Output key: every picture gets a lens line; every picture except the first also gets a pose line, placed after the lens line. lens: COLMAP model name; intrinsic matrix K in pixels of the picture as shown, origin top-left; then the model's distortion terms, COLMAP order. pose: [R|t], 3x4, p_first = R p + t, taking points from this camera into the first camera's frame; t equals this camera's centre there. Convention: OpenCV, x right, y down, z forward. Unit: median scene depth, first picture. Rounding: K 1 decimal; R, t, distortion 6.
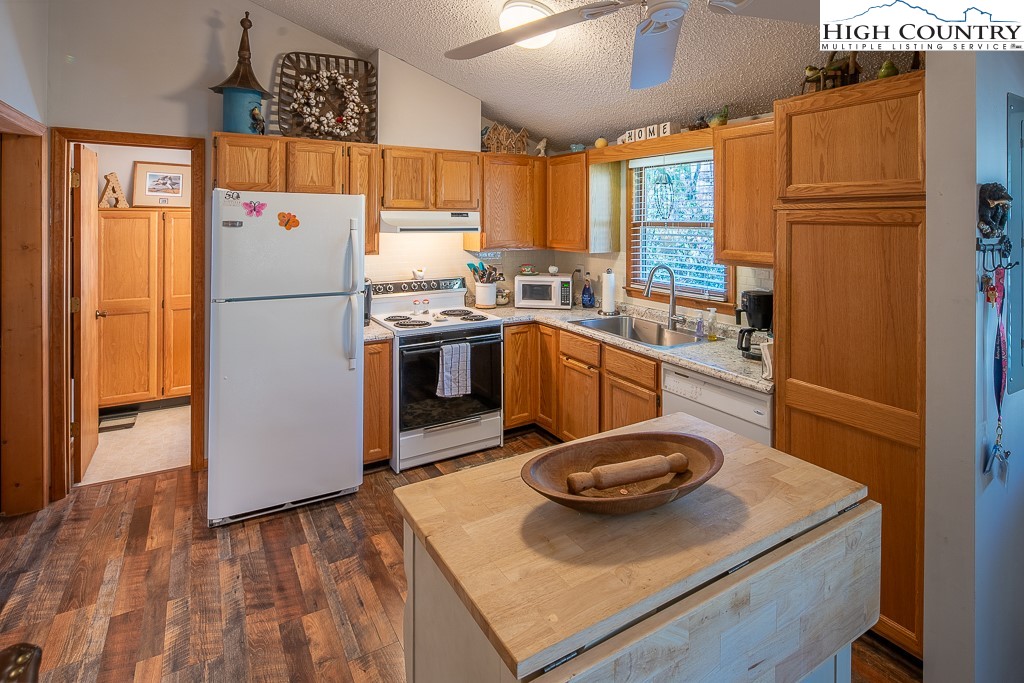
lens RADIAL K [[507.2, 0, 509.7], [0, 507.2, 220.5], [0, 0, 1]] dist [0.002029, -0.006216]
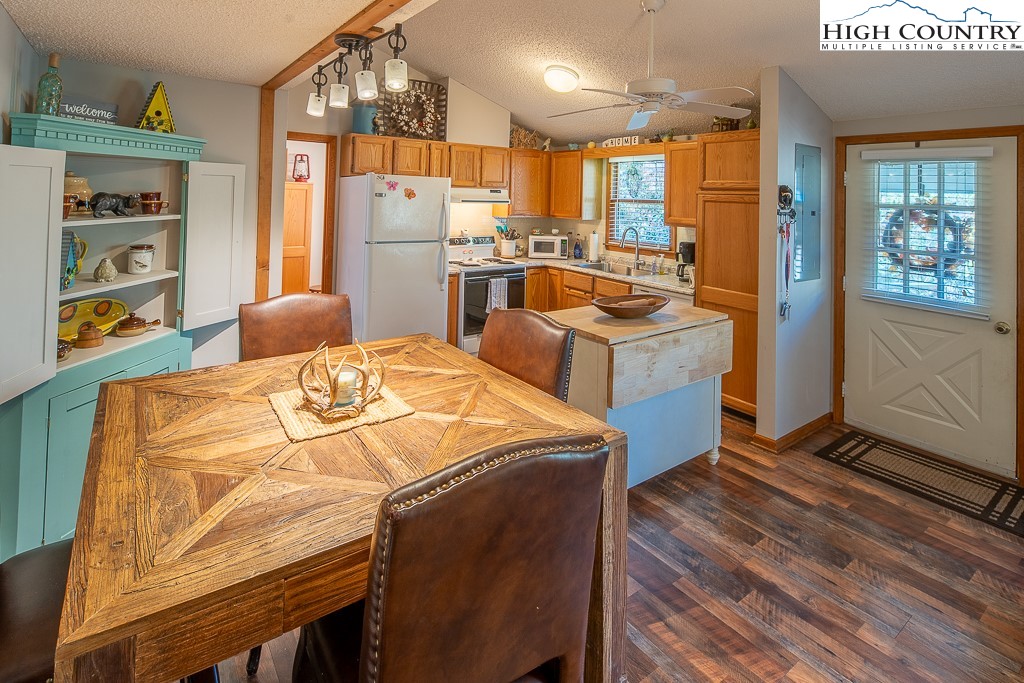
lens RADIAL K [[568.6, 0, 533.5], [0, 568.6, 178.4], [0, 0, 1]] dist [0.000961, -0.000203]
pose [[0.984956, 0.028029, 0.170519, -0.281447], [-0.022886, 0.999224, -0.032050, 0.001112], [-0.171285, 0.027666, 0.984833, -0.634022]]
